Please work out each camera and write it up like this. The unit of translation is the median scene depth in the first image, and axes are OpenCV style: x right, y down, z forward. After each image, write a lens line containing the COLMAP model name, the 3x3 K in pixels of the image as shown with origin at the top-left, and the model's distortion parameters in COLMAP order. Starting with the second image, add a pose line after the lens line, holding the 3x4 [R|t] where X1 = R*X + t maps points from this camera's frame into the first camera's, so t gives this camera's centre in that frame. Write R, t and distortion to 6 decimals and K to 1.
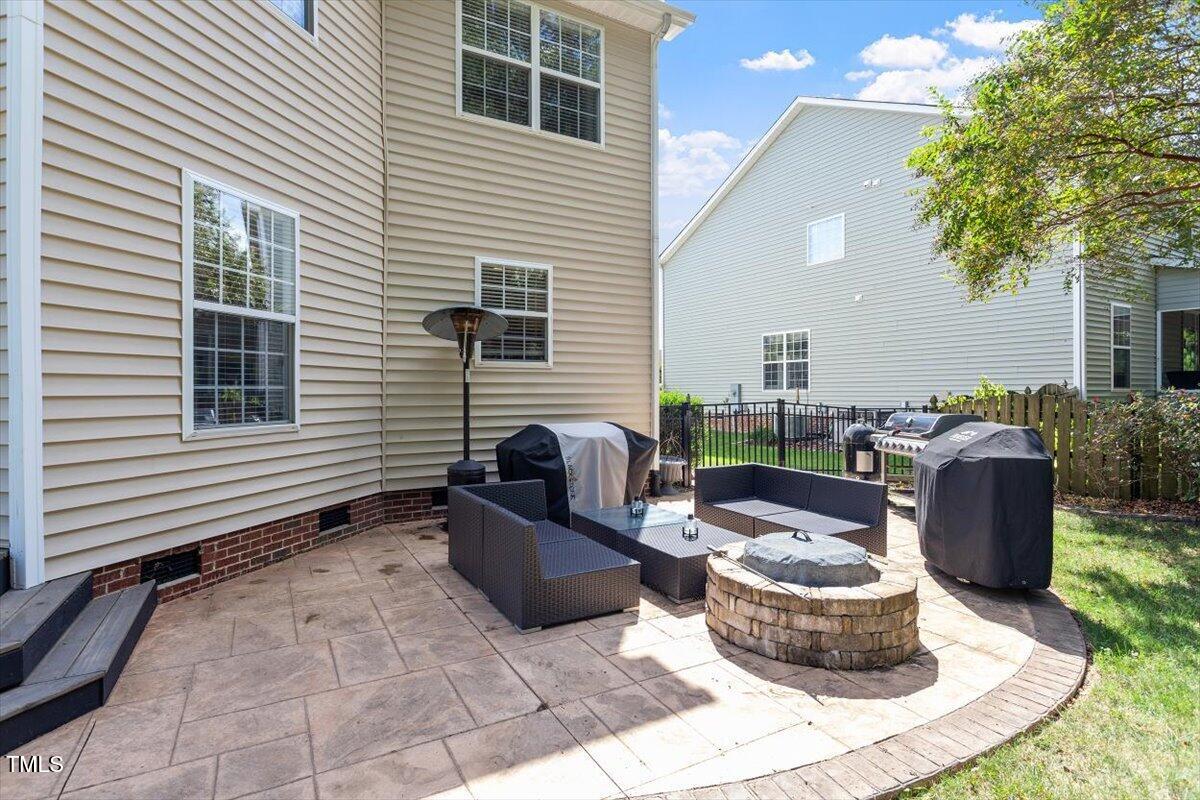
lens RADIAL K [[593.6, 0, 571.4], [0, 593.6, 397.8], [0, 0, 1]] dist [0.002397, 0.000503]
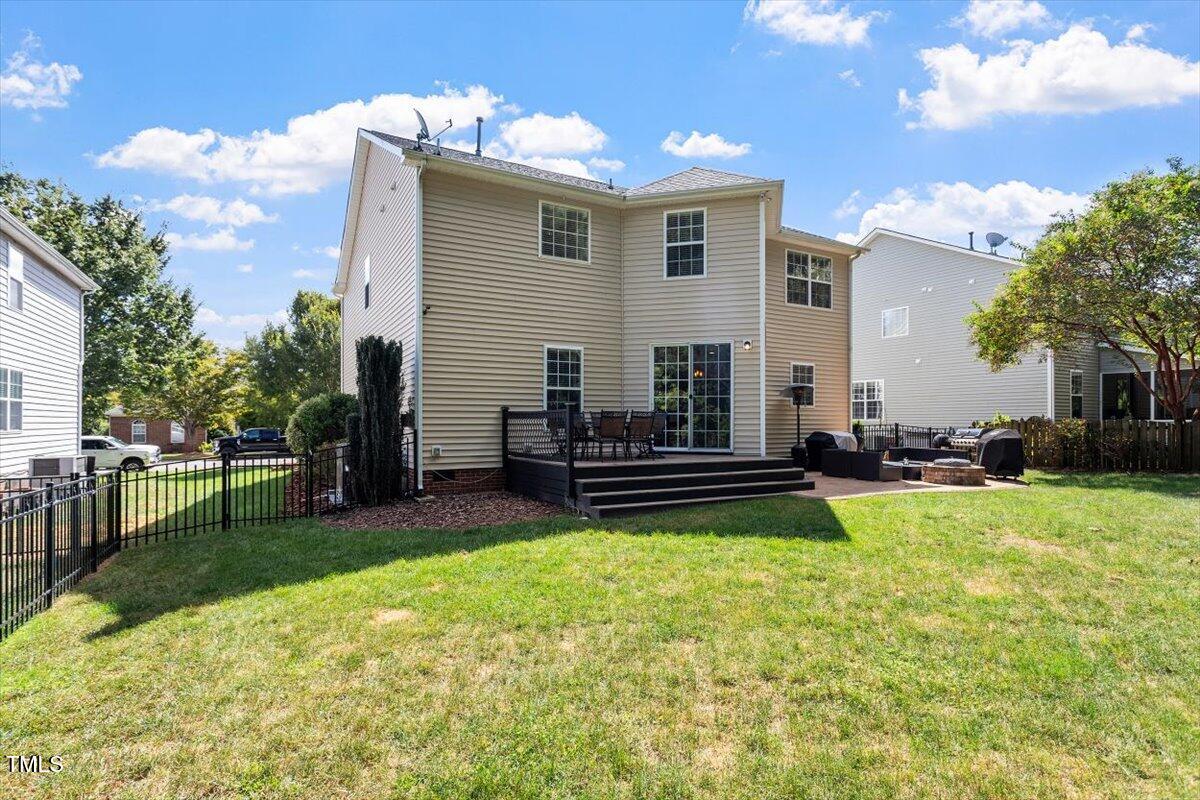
lens RADIAL K [[601.0, 0, 579.6], [0, 601.0, 427.4], [0, 0, 1]] dist [-0.000222, 0.001710]
pose [[0.999968, 0.004904, 0.006364, -0.952766], [-0.004897, 0.999987, -0.001050, 0.031899], [-0.006369, 0.001019, 0.999979, -1.324798]]
